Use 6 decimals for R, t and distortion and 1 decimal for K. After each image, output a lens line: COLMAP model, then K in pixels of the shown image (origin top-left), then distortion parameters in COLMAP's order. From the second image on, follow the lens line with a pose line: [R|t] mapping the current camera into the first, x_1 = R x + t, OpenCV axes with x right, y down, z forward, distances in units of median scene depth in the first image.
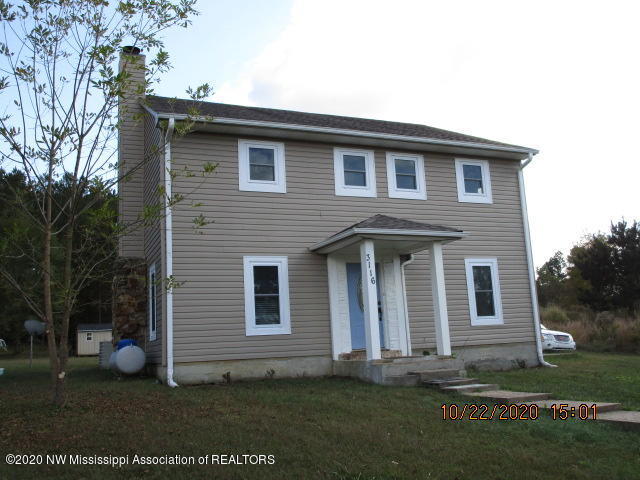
lens RADIAL K [[612.6, 0, 321.4], [0, 612.6, 238.2], [0, 0, 1]] dist [-0.037776, 0.003830]
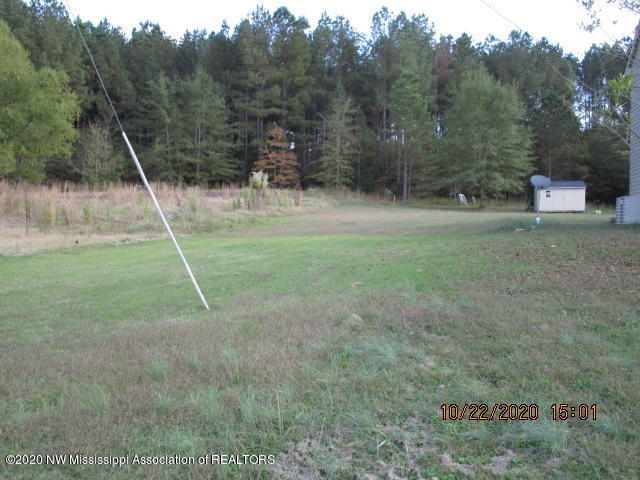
lens RADIAL K [[612.6, 0, 321.4], [0, 612.6, 238.2], [0, 0, 1]] dist [-0.037776, 0.003830]
pose [[0.788137, 0.075421, -0.610861, -0.171227], [0.065222, 0.976643, 0.204733, -0.000245], [0.612034, -0.201199, 0.764809, -0.096261]]
